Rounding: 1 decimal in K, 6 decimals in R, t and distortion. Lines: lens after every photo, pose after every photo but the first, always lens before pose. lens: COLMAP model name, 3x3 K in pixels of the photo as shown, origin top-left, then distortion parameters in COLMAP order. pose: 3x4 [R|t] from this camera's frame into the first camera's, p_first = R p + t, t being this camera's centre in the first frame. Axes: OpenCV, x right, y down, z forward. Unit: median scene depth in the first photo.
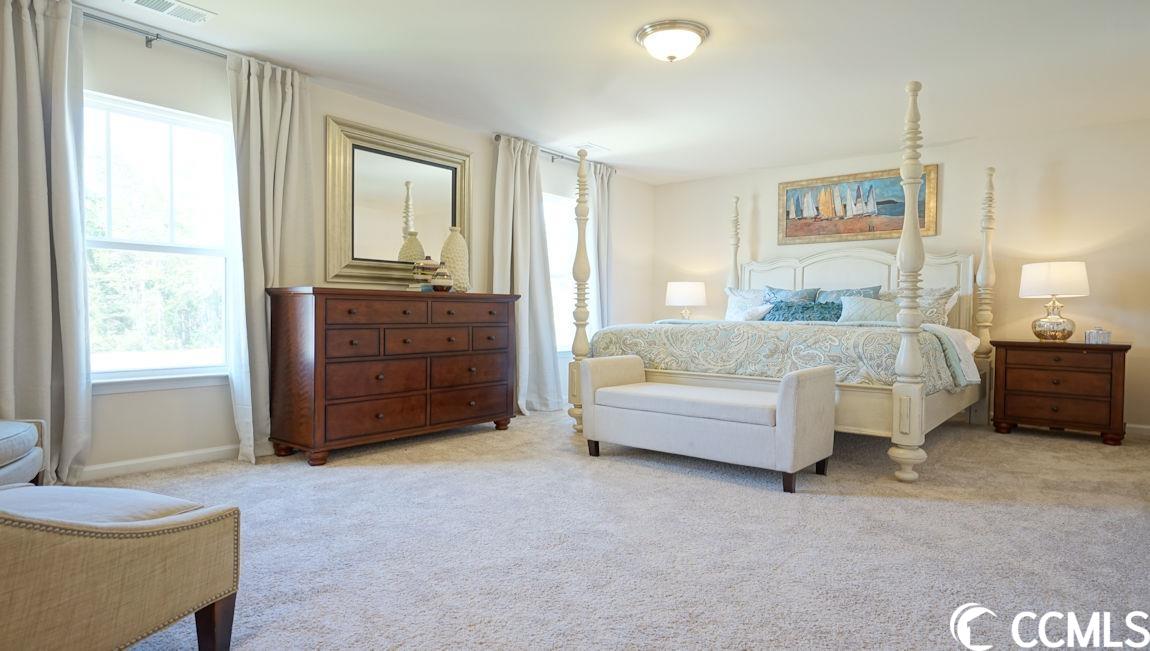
lens RADIAL K [[650.0, 0, 575.0], [0, 650.0, 325.5], [0, 0, 1]] dist [0.002359, 0.000622]
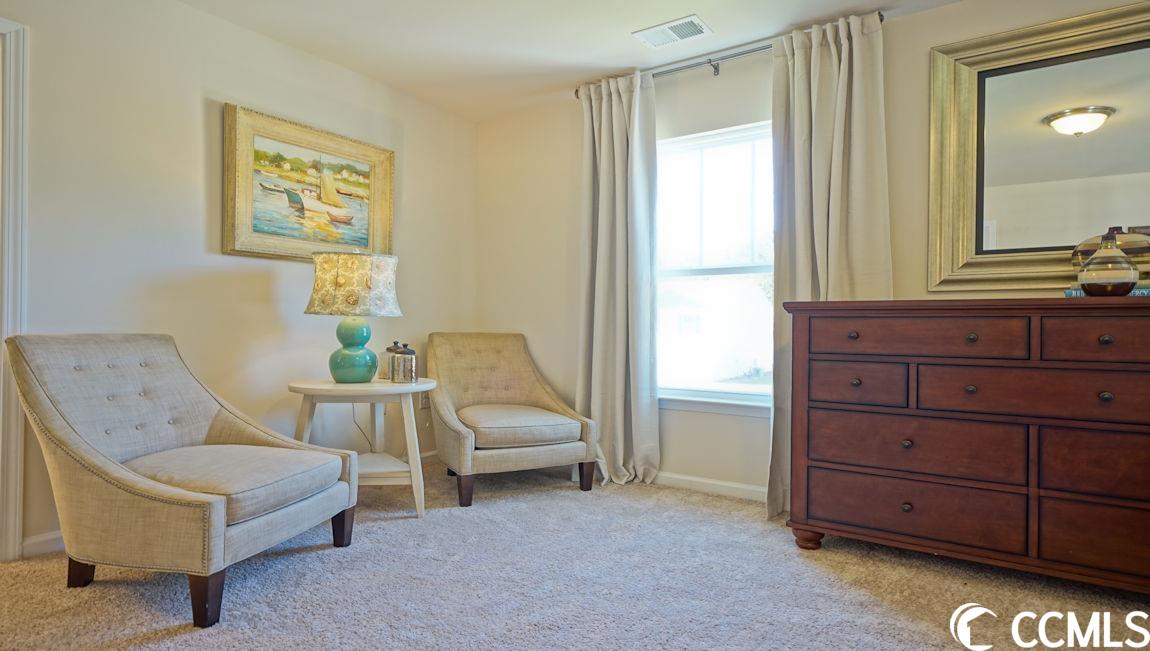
lens RADIAL K [[622.6, 0, 570.9], [0, 622.6, 316.3], [0, 0, 1]] dist [0.001672, 0.001013]
pose [[0.070500, -0.023477, -0.997235, 0.259316], [-0.027641, 0.999293, -0.025479, -0.015588], [0.997129, 0.029361, 0.069801, 0.631695]]
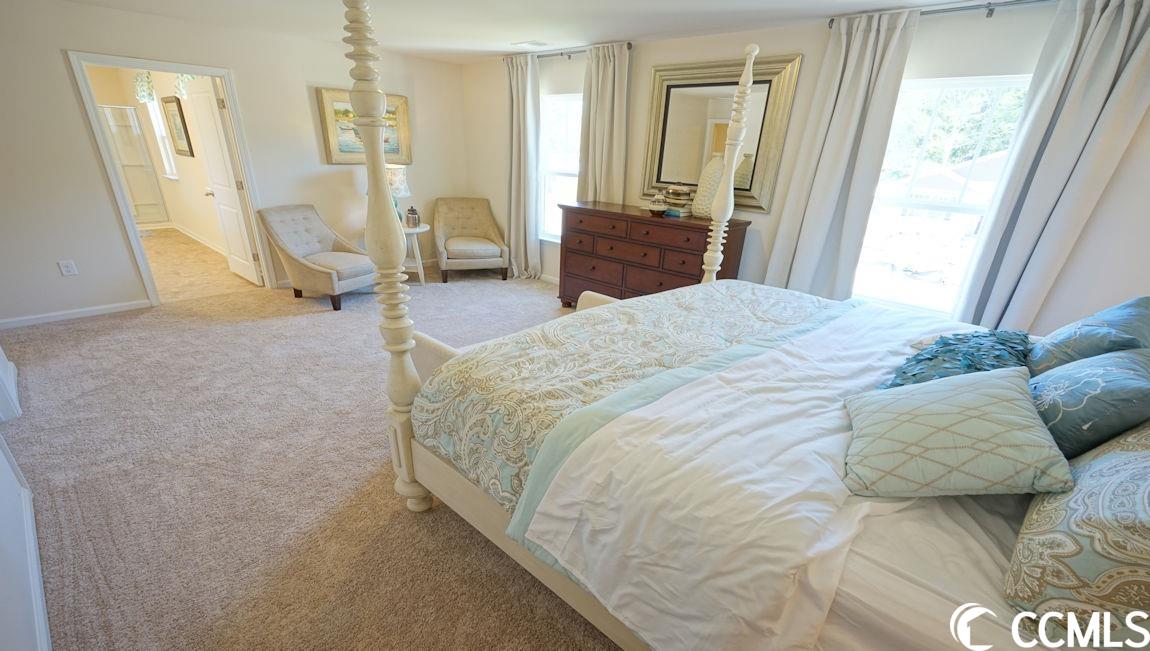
lens RADIAL K [[500.3, 0, 579.9], [0, 500.3, 361.7], [0, 0, 1]] dist [0.000012, 0.000028]
pose [[-0.065792, 0.386495, -0.919942, 0.859592], [-0.061728, 0.918597, 0.390345, -0.173718], [0.995922, 0.082468, -0.036579, 1.017674]]
